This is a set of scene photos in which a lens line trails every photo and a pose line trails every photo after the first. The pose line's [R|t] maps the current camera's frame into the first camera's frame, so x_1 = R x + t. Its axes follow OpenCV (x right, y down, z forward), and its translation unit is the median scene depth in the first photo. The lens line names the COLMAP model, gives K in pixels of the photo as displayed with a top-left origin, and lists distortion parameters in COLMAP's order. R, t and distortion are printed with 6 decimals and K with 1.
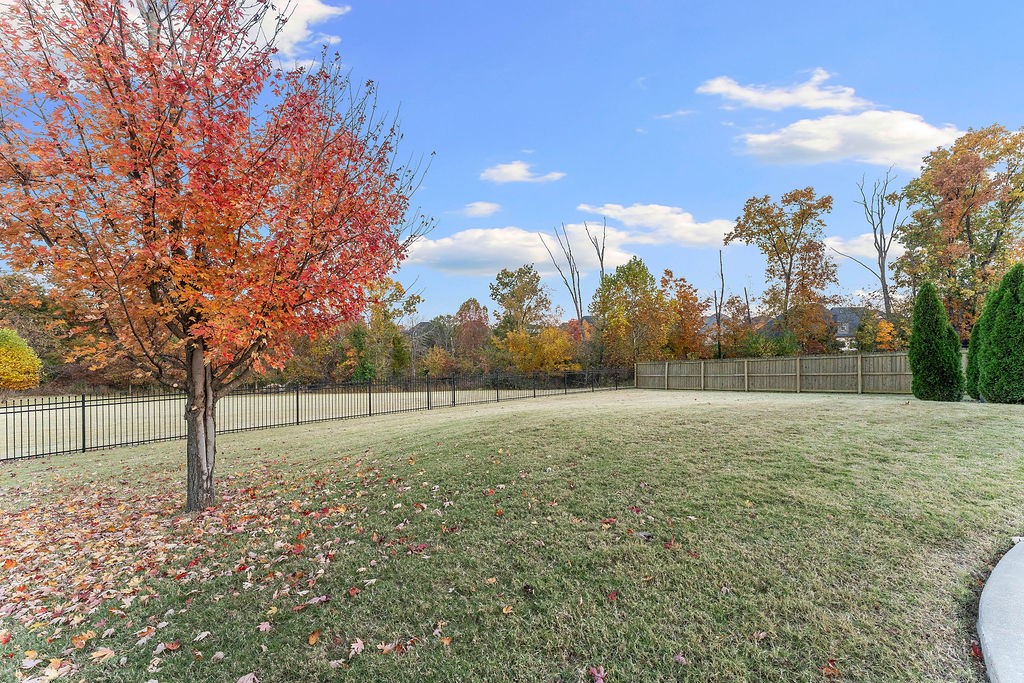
lens RADIAL K [[415.6, 0, 514.8], [0, 415.6, 343.2], [0, 0, 1]] dist [0.003347, 0.000247]
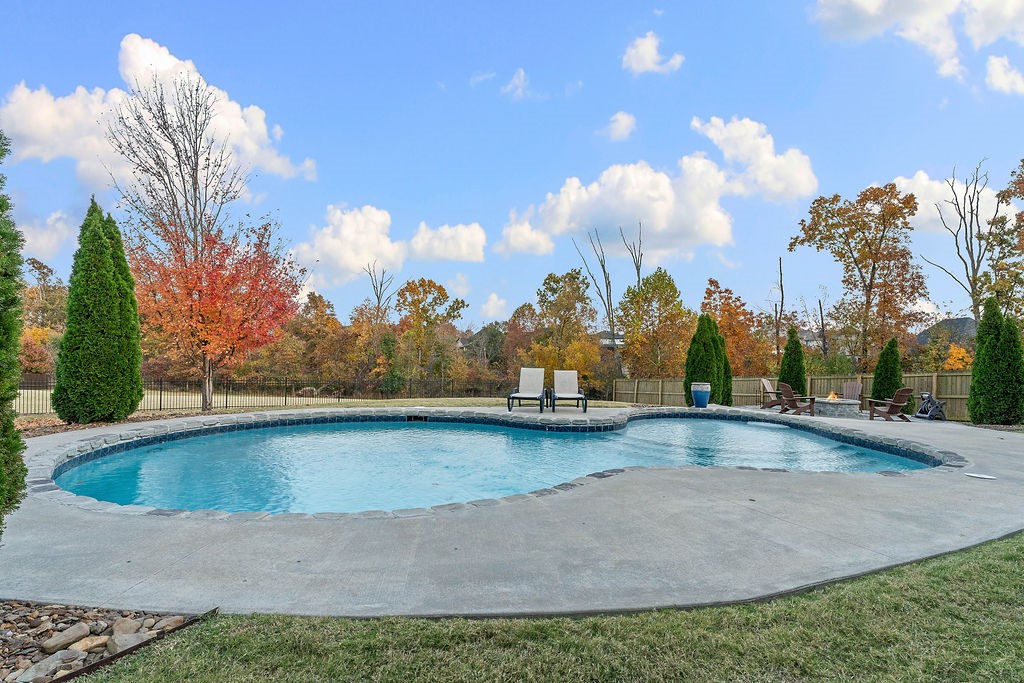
lens RADIAL K [[518.2, 0, 510.9], [0, 518.2, 339.2], [0, 0, 1]] dist [-0.000680, 0.000396]
pose [[0.981095, 0.029967, -0.191193, 0.149389], [-0.035502, 0.999042, -0.025588, -0.005171], [0.190243, 0.031892, 0.981219, -0.158073]]
